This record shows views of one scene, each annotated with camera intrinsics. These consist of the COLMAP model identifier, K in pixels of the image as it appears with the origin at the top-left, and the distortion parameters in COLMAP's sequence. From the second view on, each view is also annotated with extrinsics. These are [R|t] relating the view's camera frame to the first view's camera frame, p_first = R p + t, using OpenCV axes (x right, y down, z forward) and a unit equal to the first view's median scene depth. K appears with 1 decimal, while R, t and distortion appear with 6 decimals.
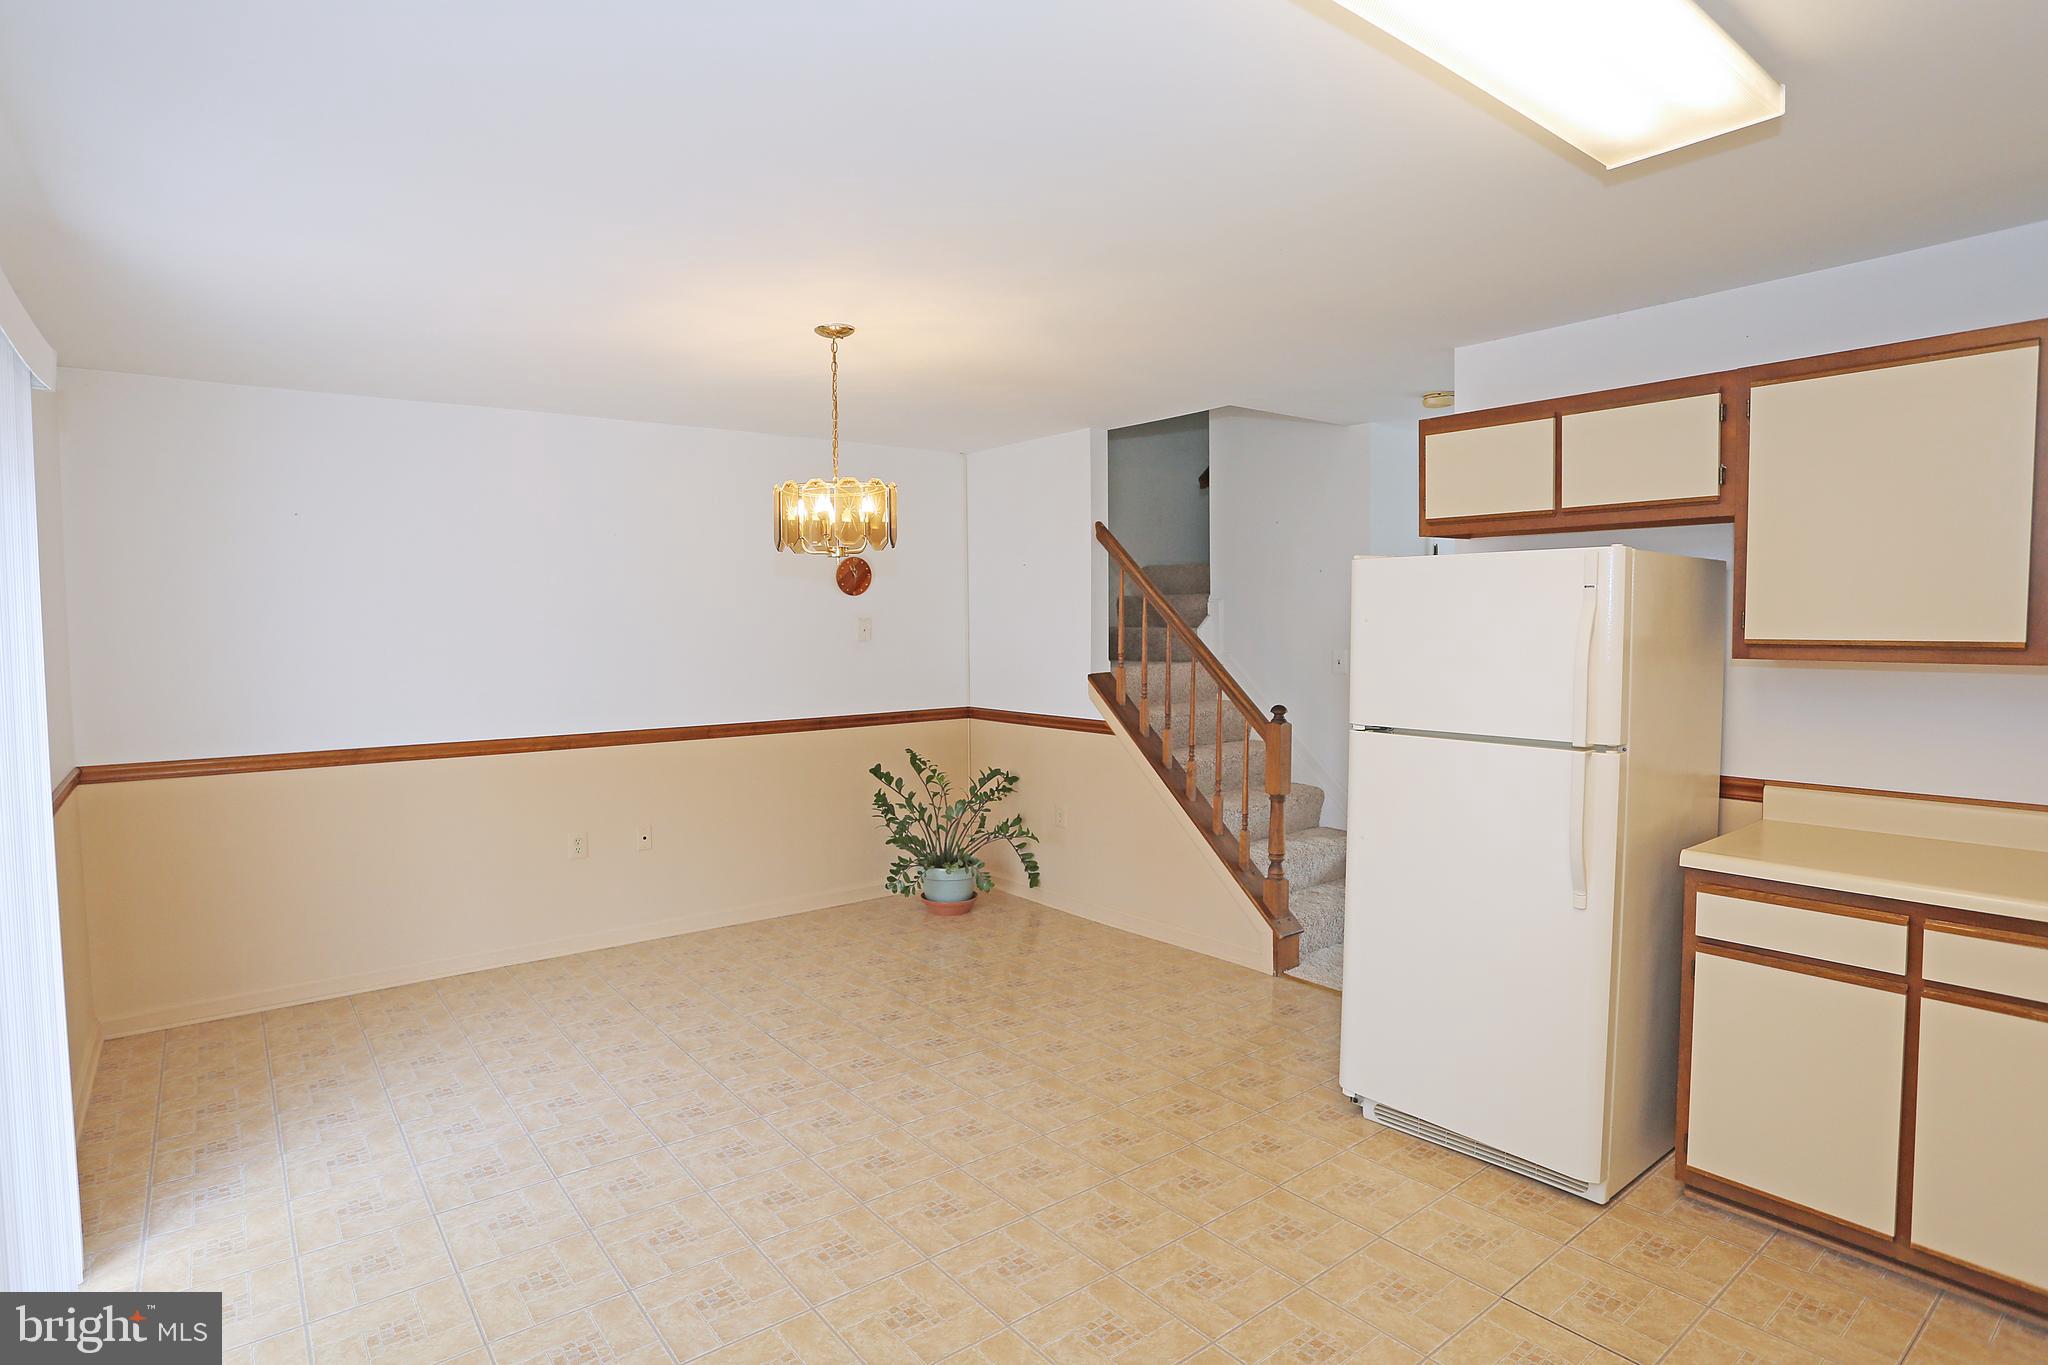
lens RADIAL K [[1042.2, 0, 1005.5], [0, 1042.2, 673.3], [0, 0, 1]] dist [-0.088479, 0.047363]
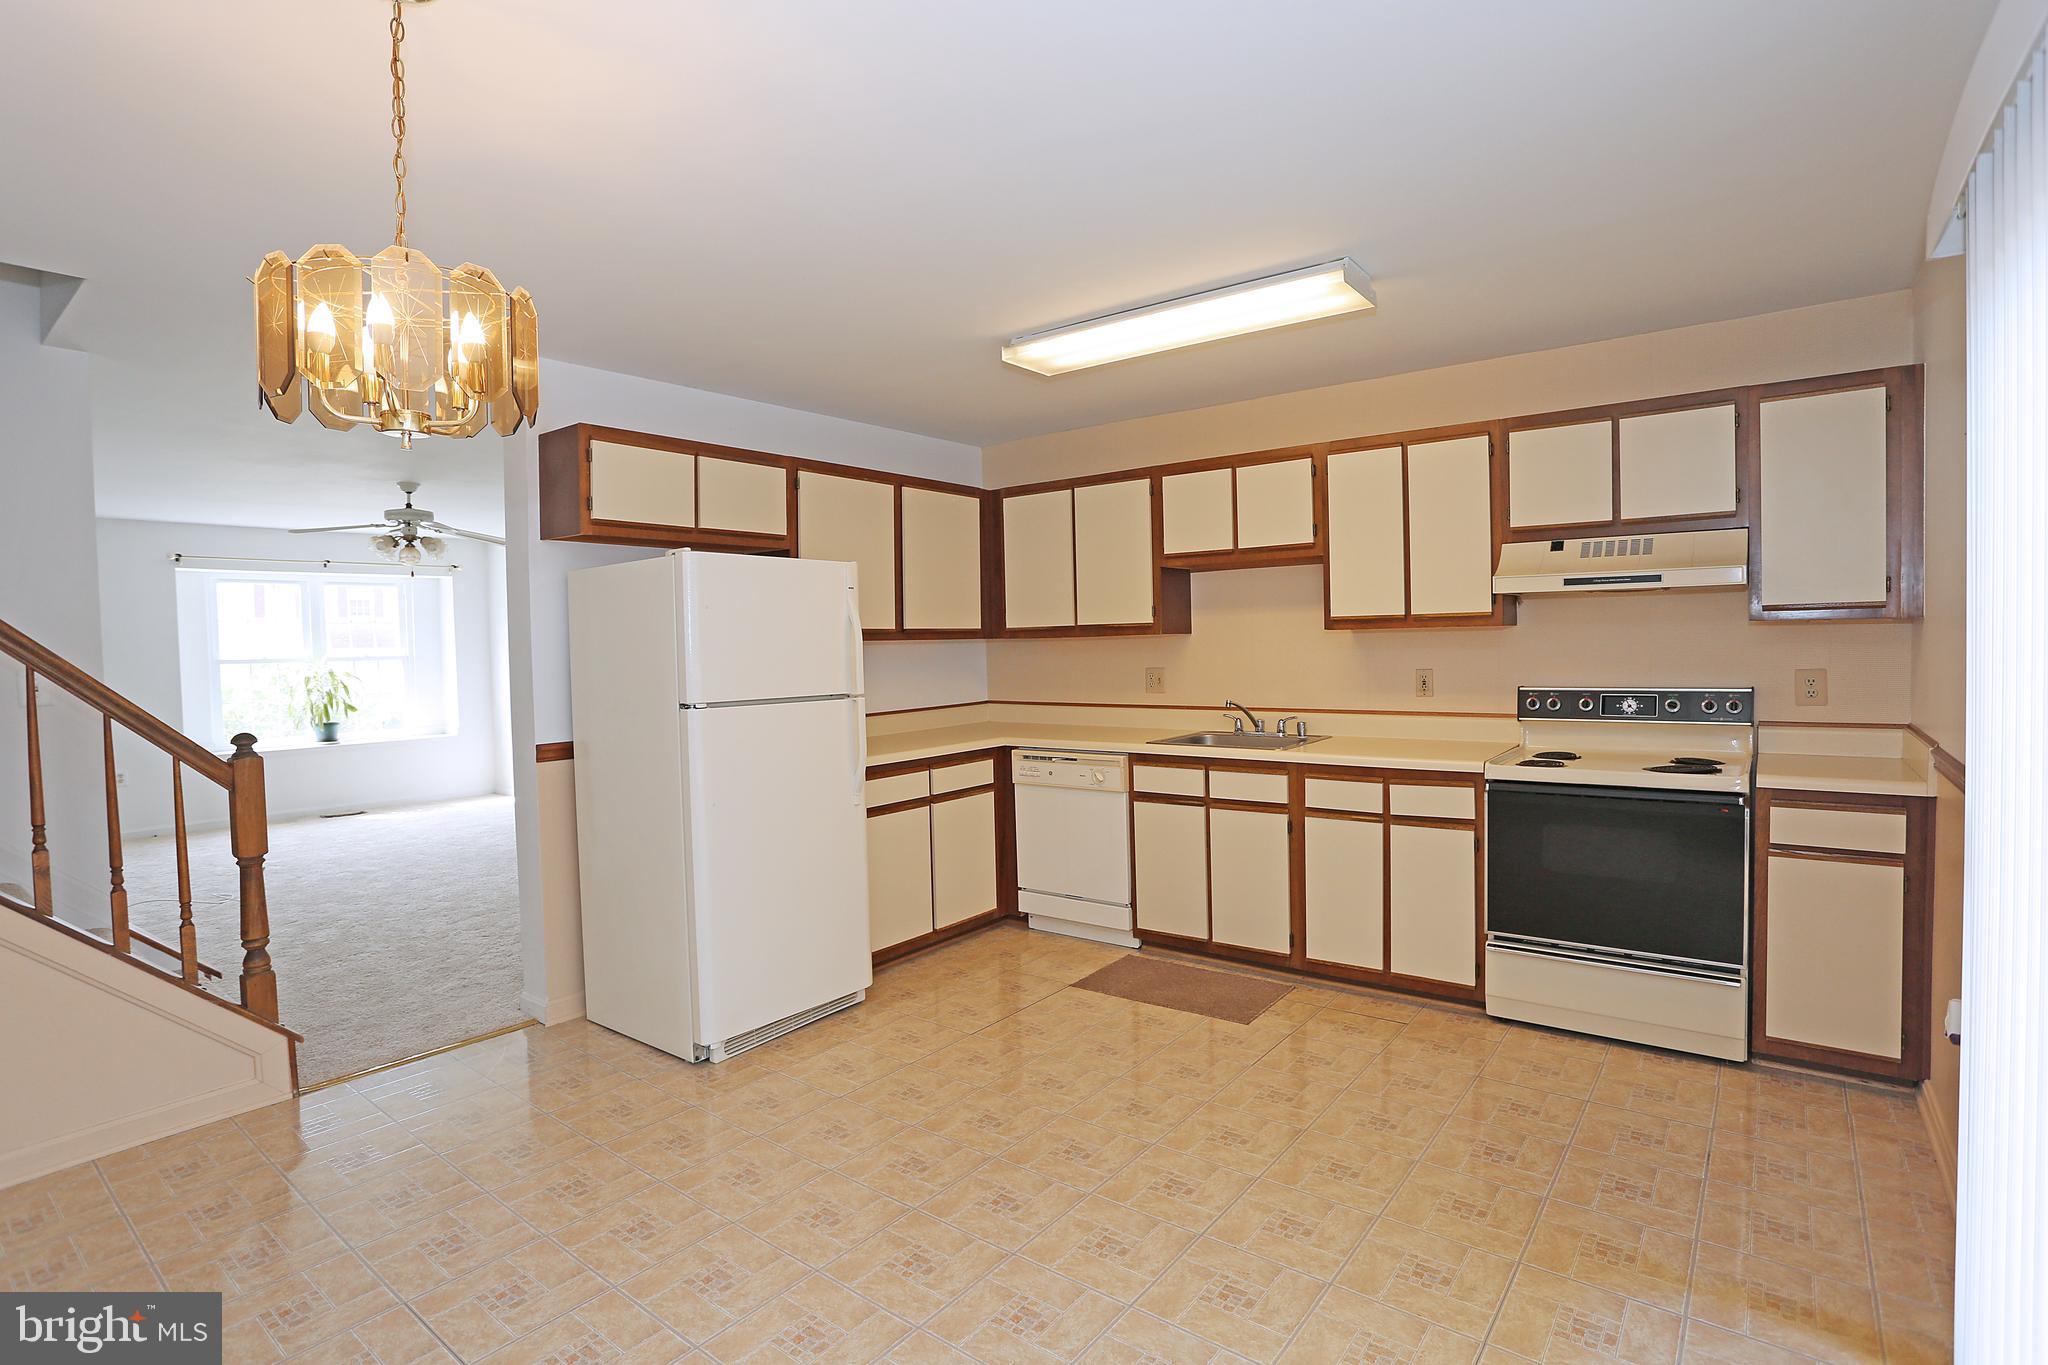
lens RADIAL K [[1004.5, 0, 1024.4], [0, 1004.5, 675.4], [0, 0, 1]] dist [-0.083229, 0.041948]
pose [[-0.243617, -0.012006, 0.969797, -0.767795], [0.073424, 0.996826, 0.030785, 0.014015], [-0.967088, 0.078707, -0.241962, 0.929266]]
